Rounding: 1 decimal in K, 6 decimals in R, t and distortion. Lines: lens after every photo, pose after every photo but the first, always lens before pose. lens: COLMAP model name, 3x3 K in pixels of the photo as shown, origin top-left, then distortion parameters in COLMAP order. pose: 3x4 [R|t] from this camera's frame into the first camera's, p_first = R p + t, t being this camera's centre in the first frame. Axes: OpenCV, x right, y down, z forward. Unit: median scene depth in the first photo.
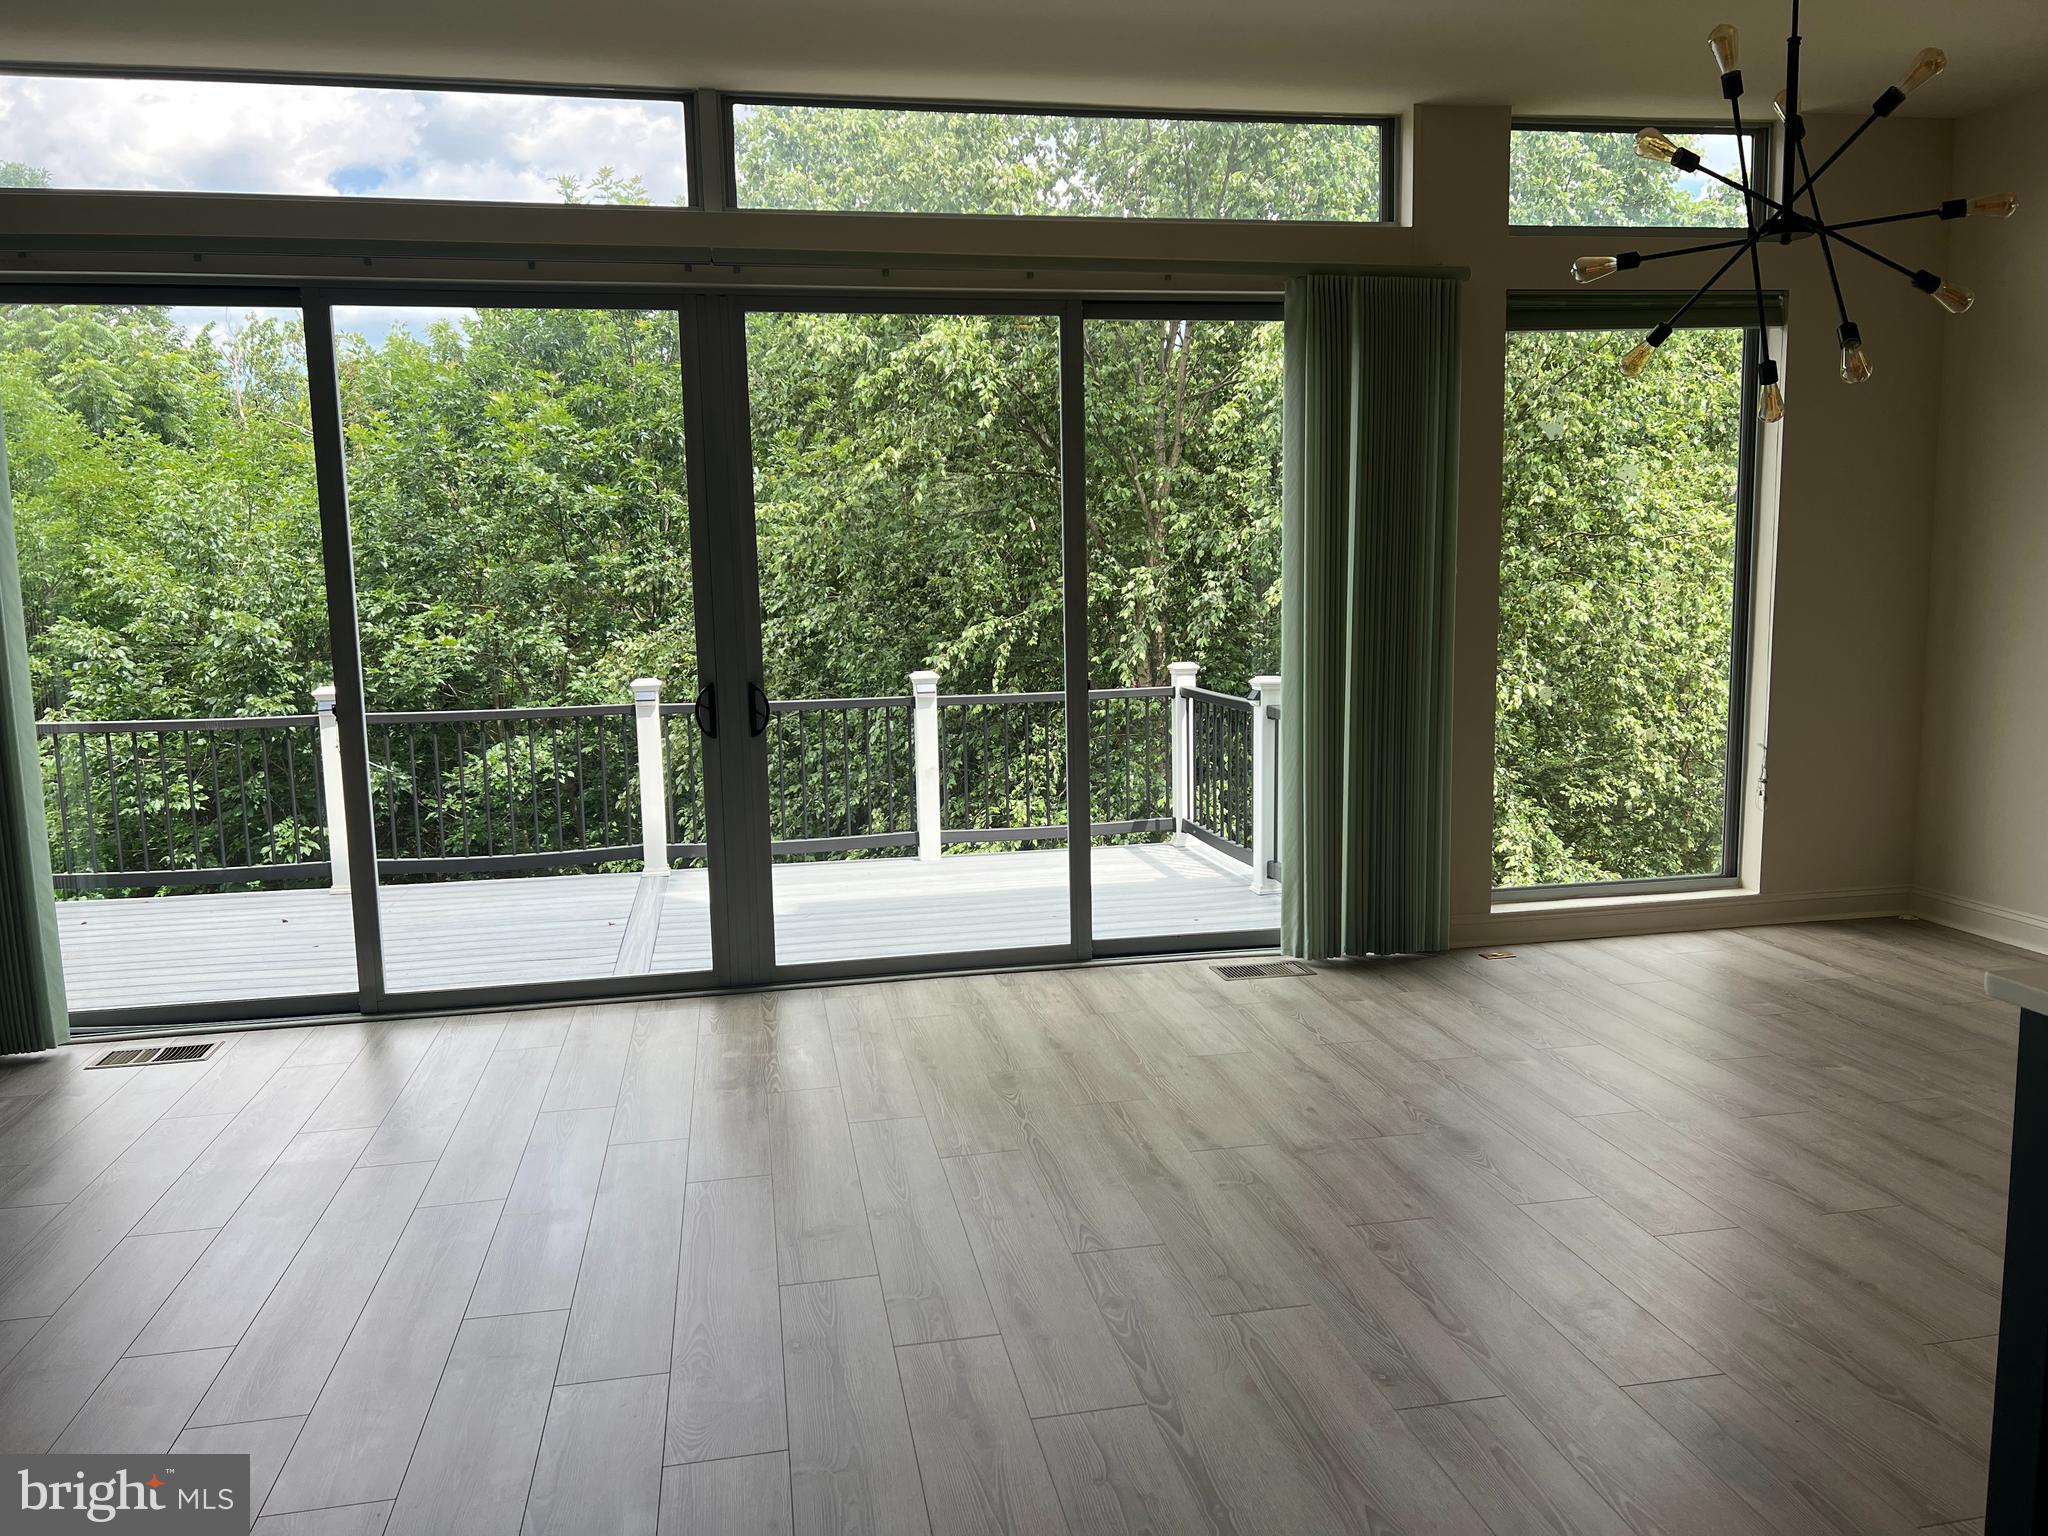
lens RADIAL K [[1531.2, 0, 1033.8], [0, 1531.2, 770.3], [0, 0, 1]] dist [0.074292, -0.100349]
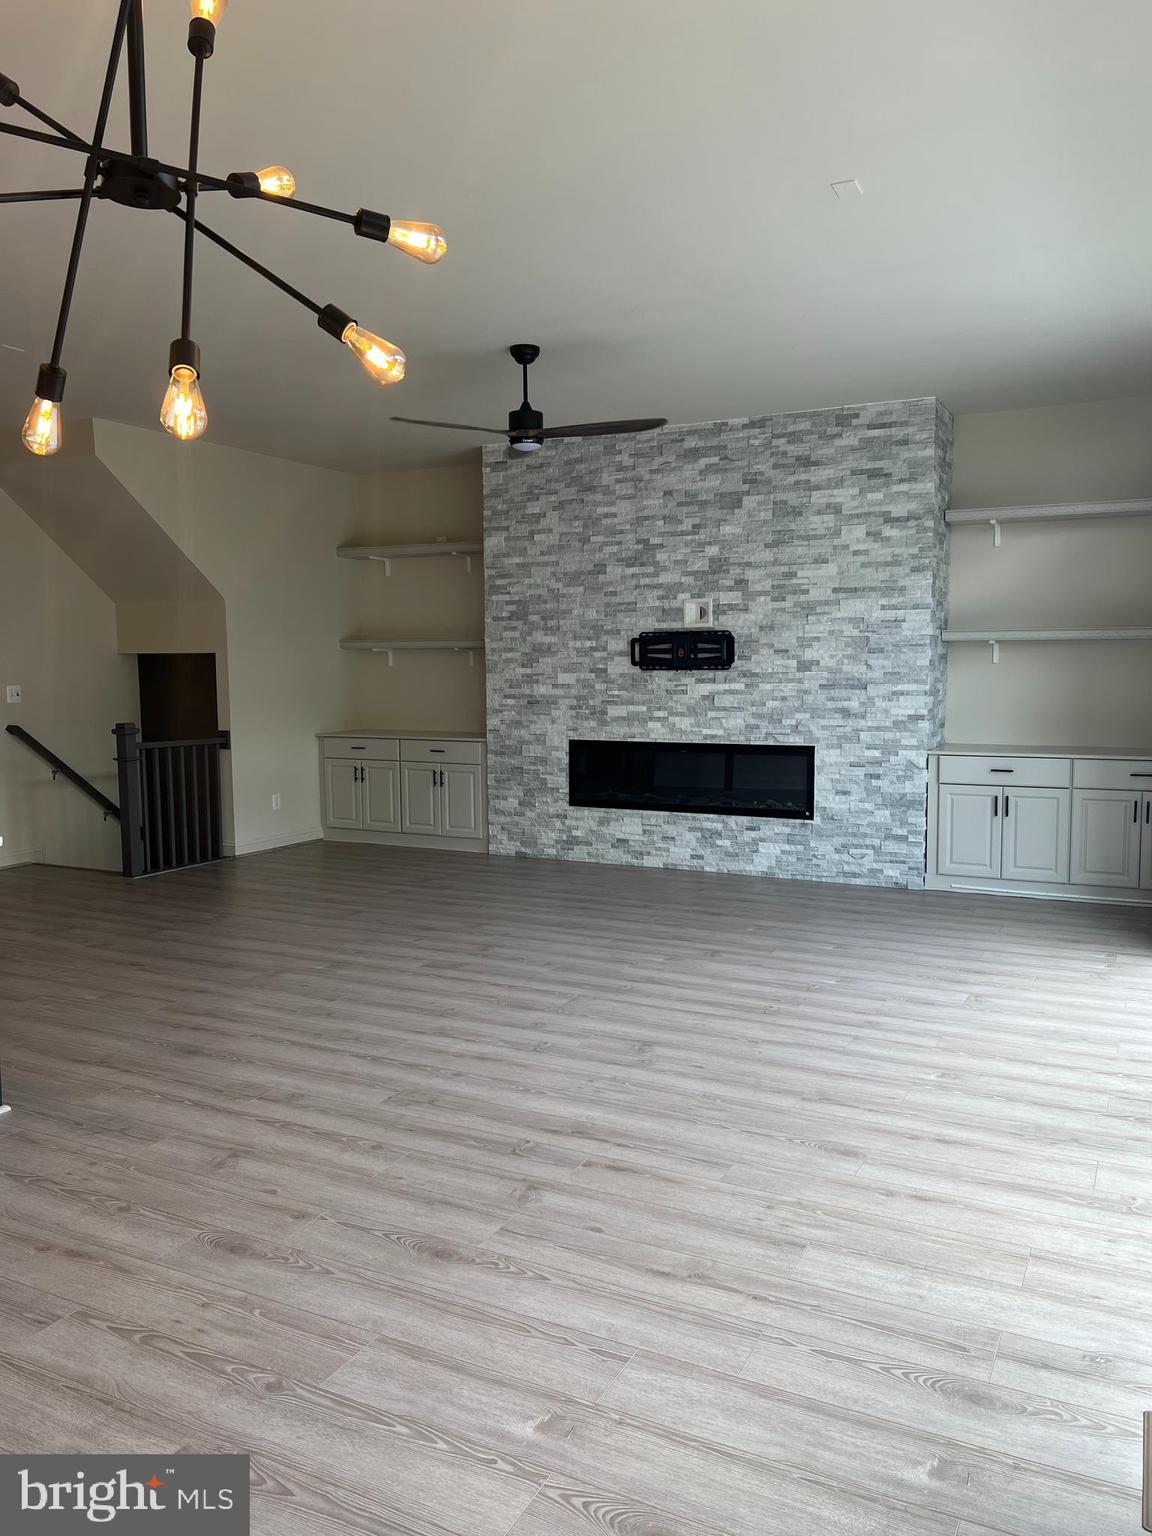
lens RADIAL K [[1148.4, 0, 588.6], [0, 1148.4, 786.3], [0, 0, 1]] dist [0.074292, -0.100349]
pose [[-0.613192, 0.111065, -0.782087, 0.537846], [-0.081178, 0.975965, 0.202245, -0.147205], [0.785751, 0.187504, -0.589438, 1.023626]]
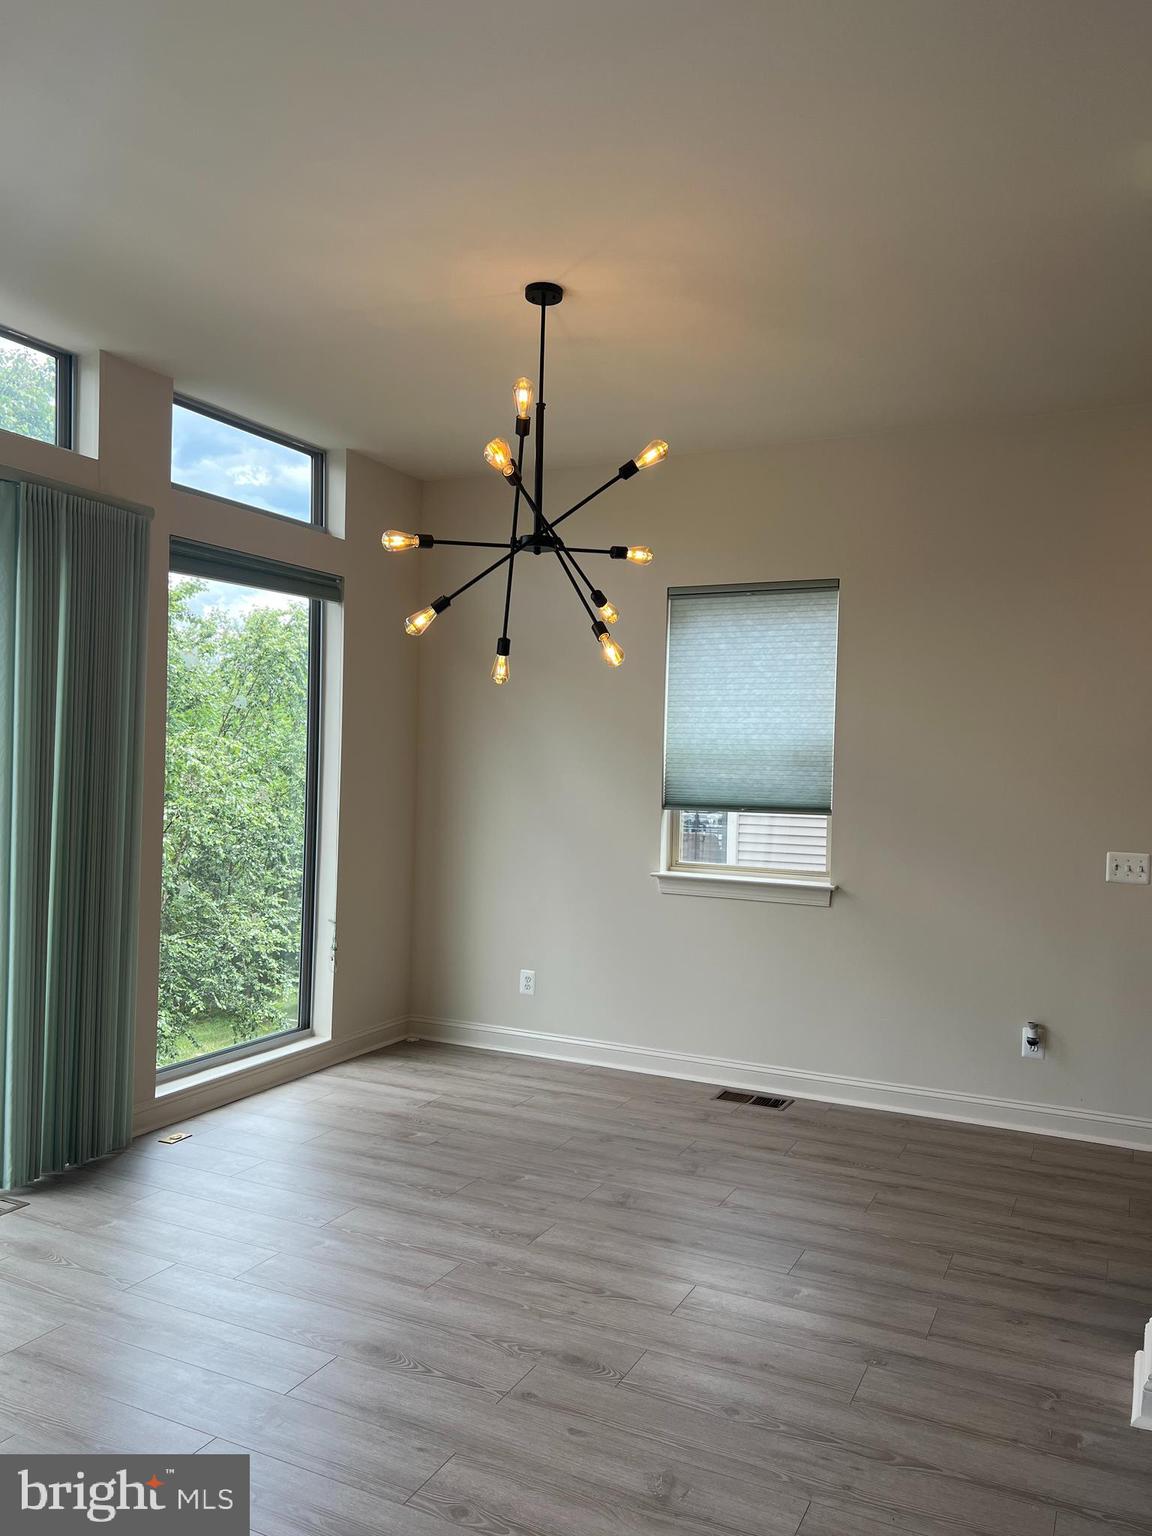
lens RADIAL K [[1148.4, 0, 576.7], [0, 1148.4, 768.8], [0, 0, 1]] dist [0.074292, -0.100349]
pose [[0.602570, 0.035897, 0.797258, -0.188194], [0.061977, 0.993866, -0.091592, -0.044714], [-0.795656, 0.104603, 0.596649, 0.279147]]
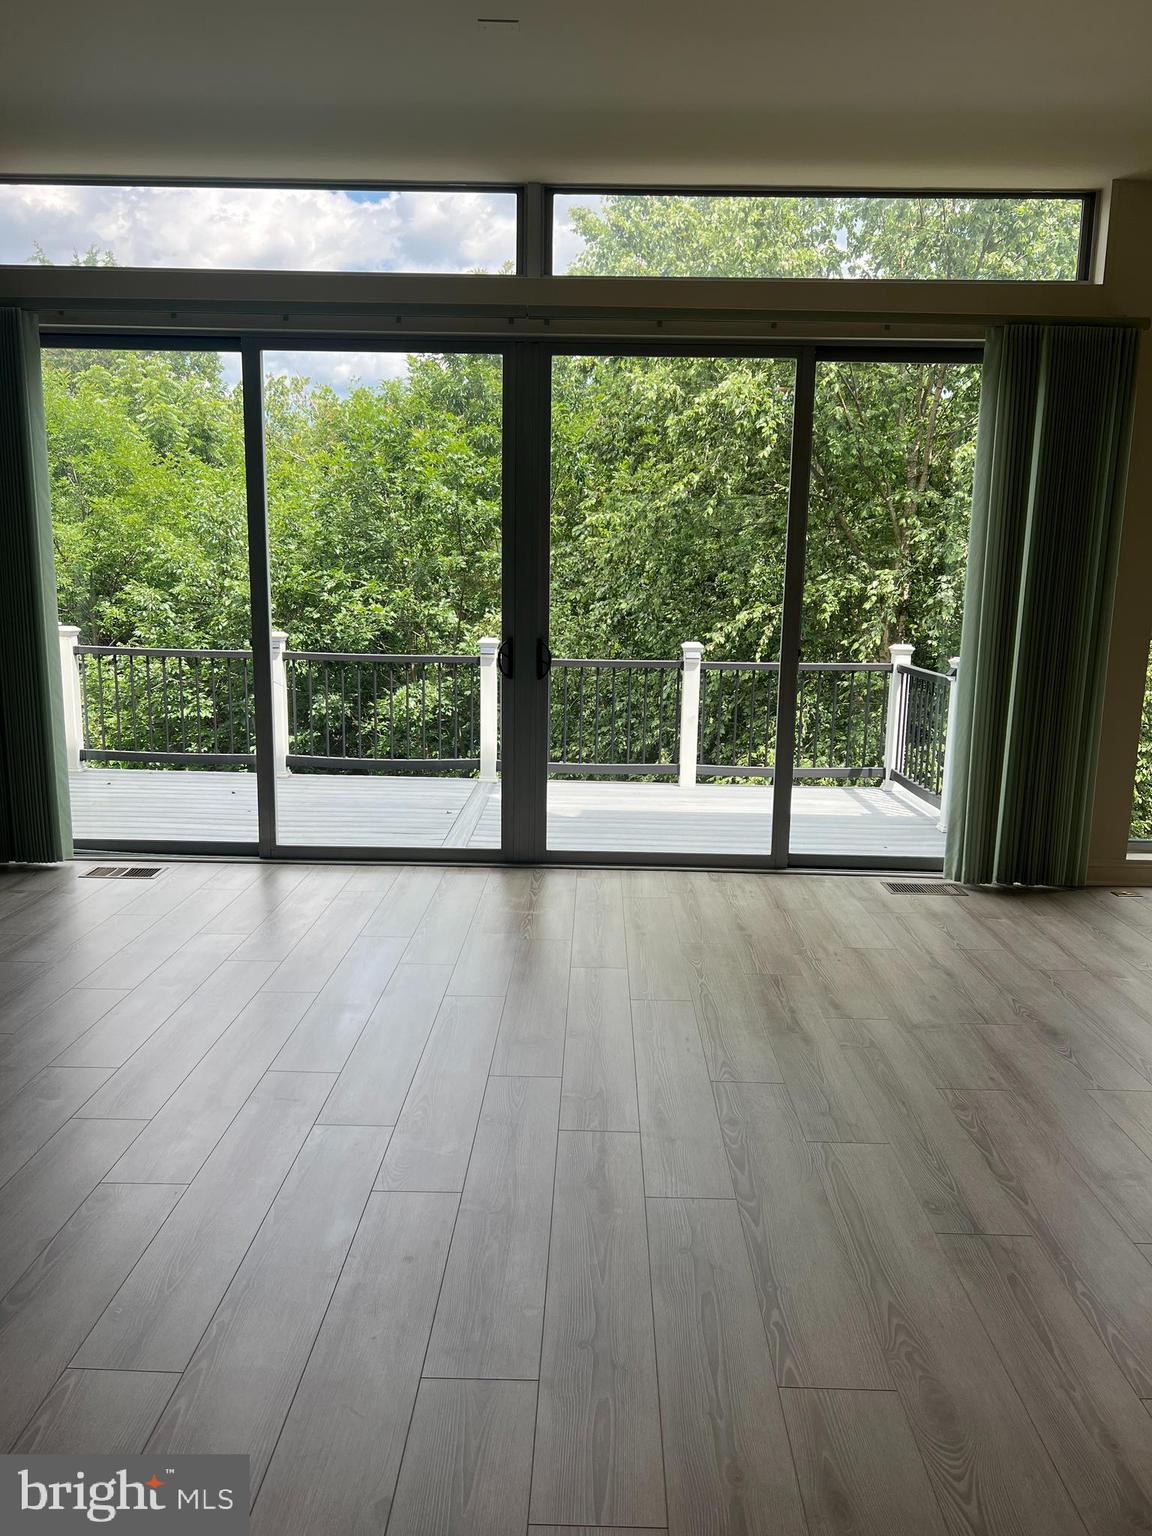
lens RADIAL K [[1148.4, 0, 577.2], [0, 1148.4, 773.4], [0, 0, 1]] dist [0.074292, -0.100349]
pose [[0.977014, 0.073132, -0.200240, 0.054391], [-0.064706, 0.996734, 0.048310, 0.009266], [0.203119, -0.034243, 0.978555, 0.020780]]
